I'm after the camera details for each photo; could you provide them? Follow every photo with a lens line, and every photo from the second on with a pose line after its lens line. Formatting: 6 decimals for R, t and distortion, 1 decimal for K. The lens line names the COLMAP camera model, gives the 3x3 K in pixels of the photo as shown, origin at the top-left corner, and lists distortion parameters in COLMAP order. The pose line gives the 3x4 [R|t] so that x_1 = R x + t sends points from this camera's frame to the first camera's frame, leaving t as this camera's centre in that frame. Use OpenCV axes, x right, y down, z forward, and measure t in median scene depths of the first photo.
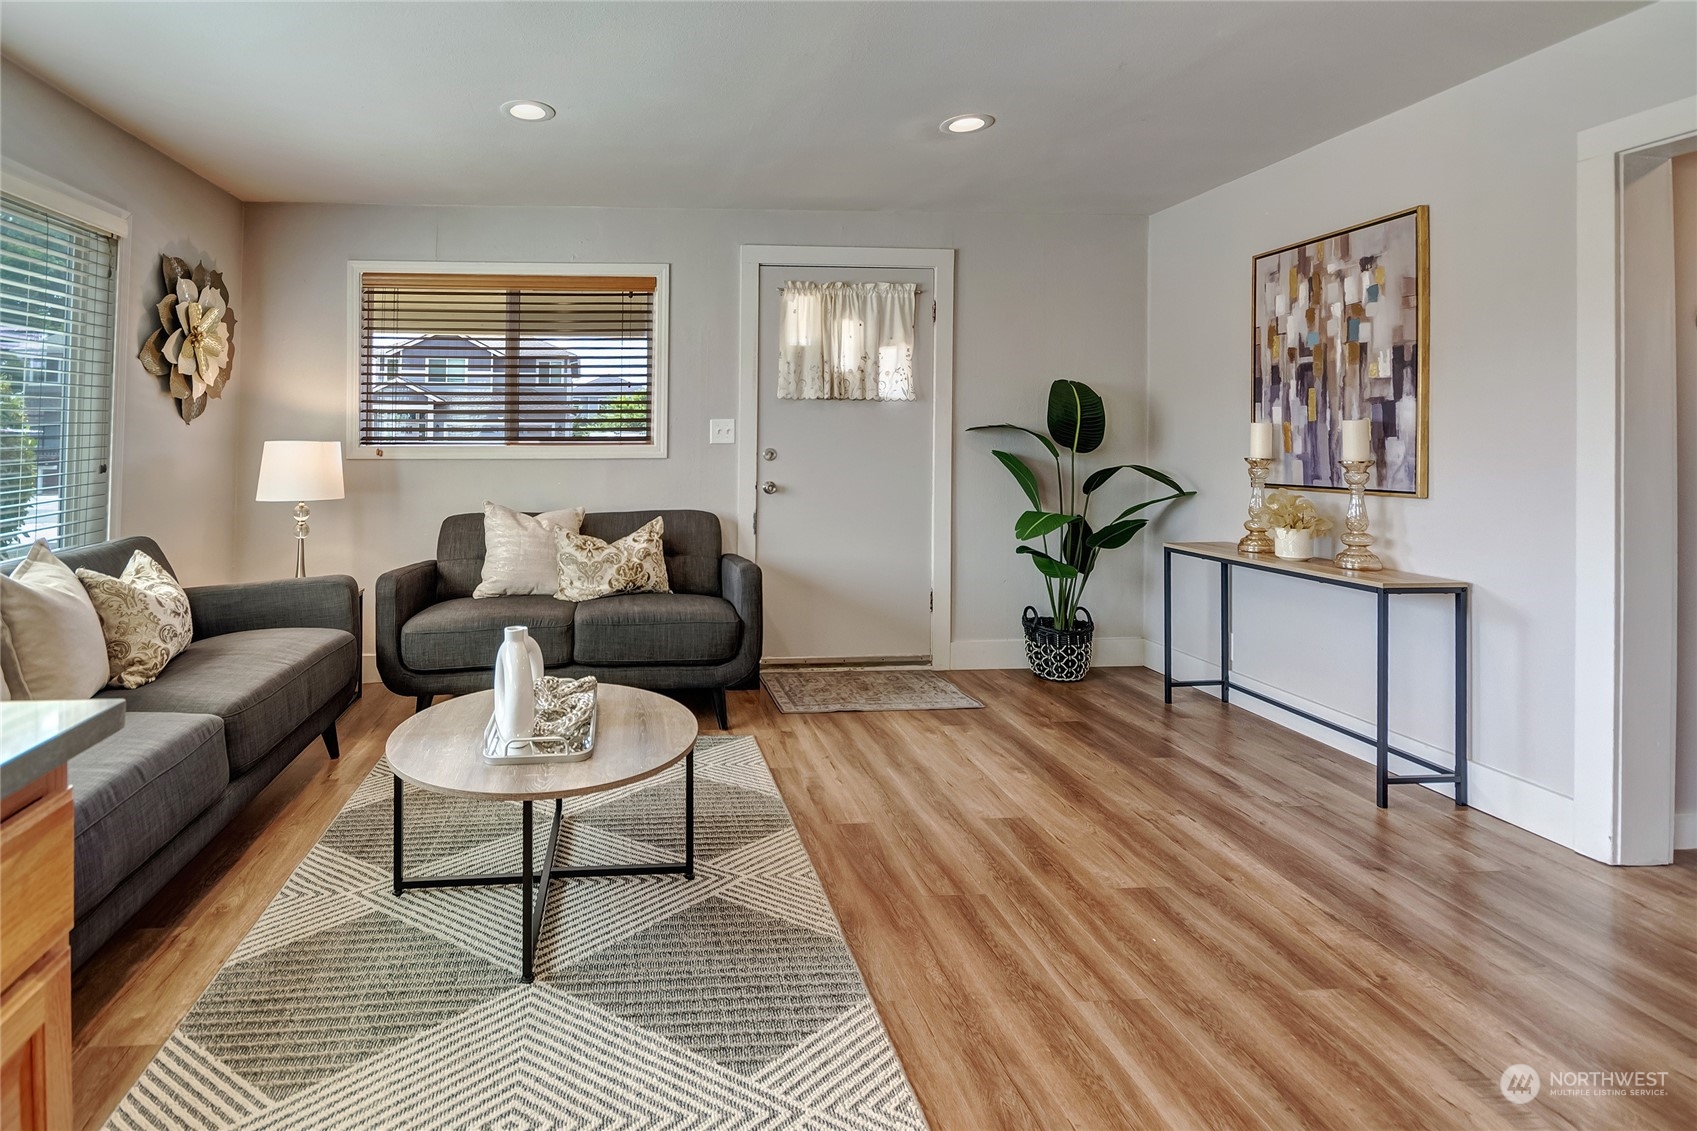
lens RADIAL K [[802.9, 0, 672.3], [0, 802.9, 439.1], [0, 0, 1]] dist [0.001039, 0.000050]
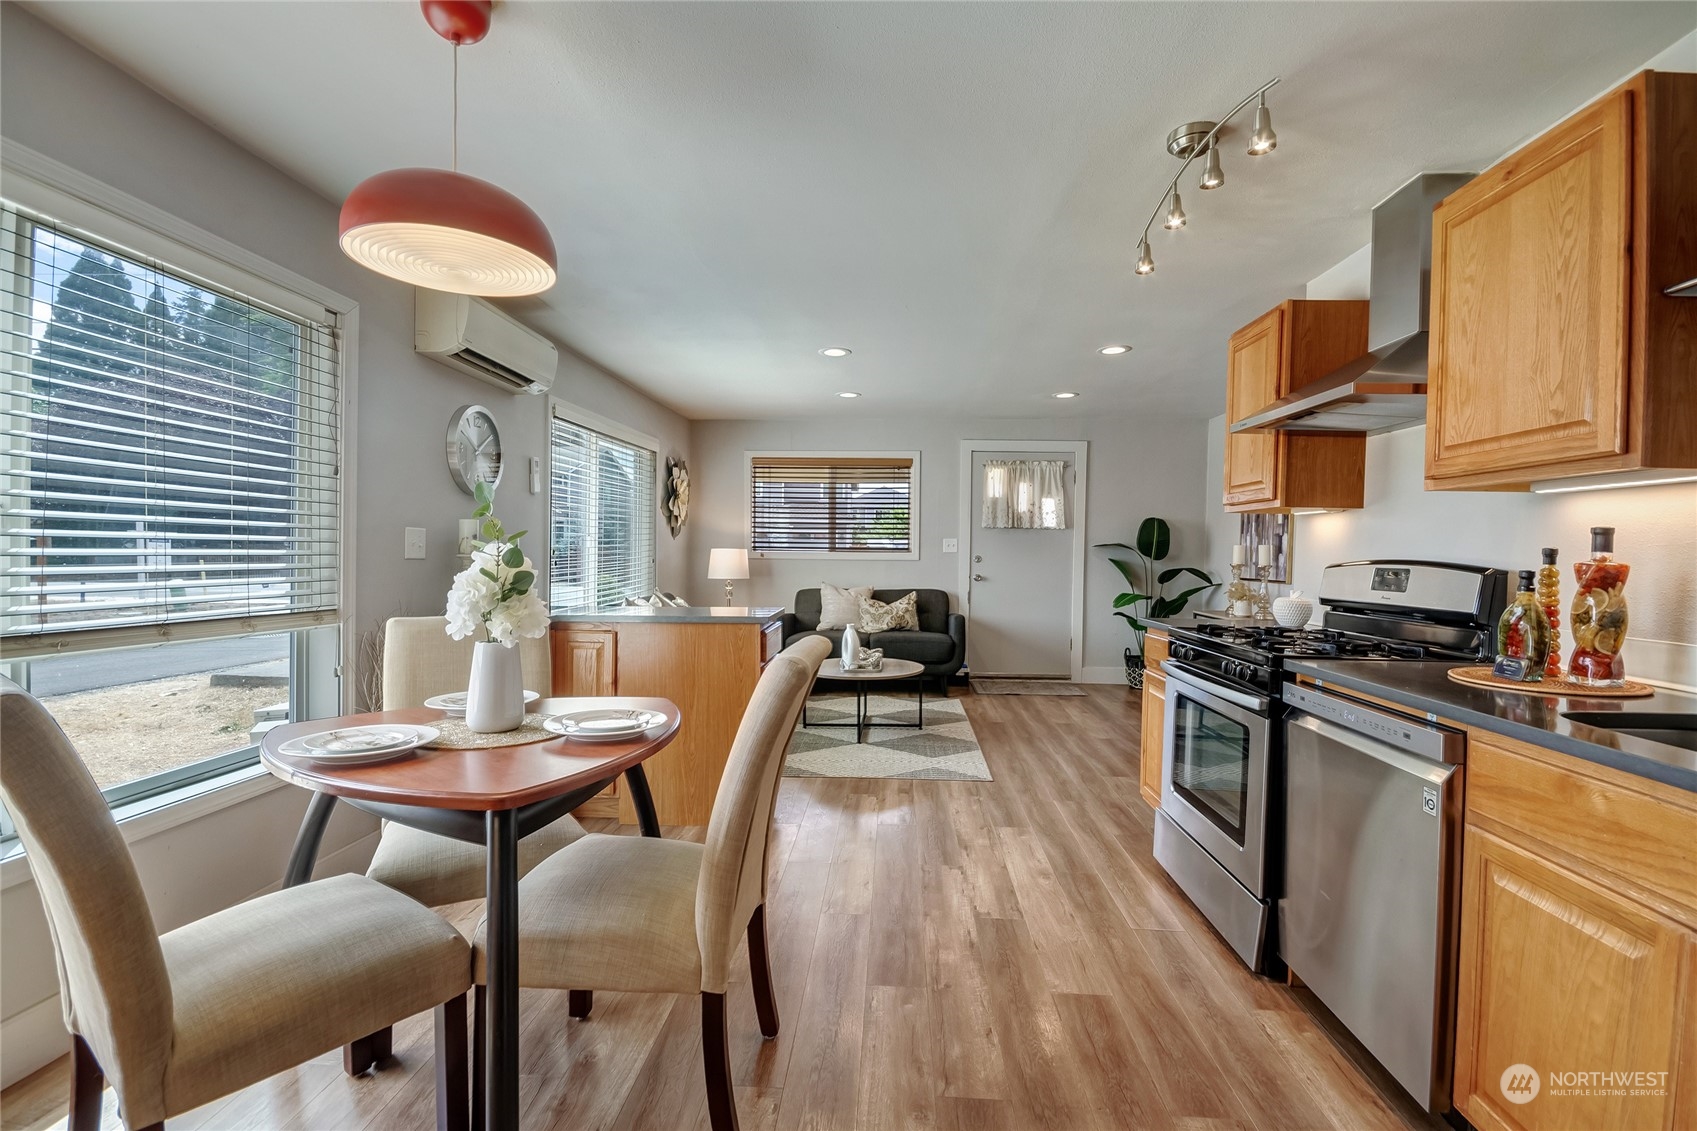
lens RADIAL K [[751.3, 0, 856.7], [0, 751.3, 567.4], [0, 0, 1]] dist [-0.003395, -0.000849]
pose [[0.993678, 0.012347, -0.111590, 0.042406], [-0.009541, 0.999626, 0.025644, -0.002027], [0.111865, -0.024417, 0.993423, -0.688637]]
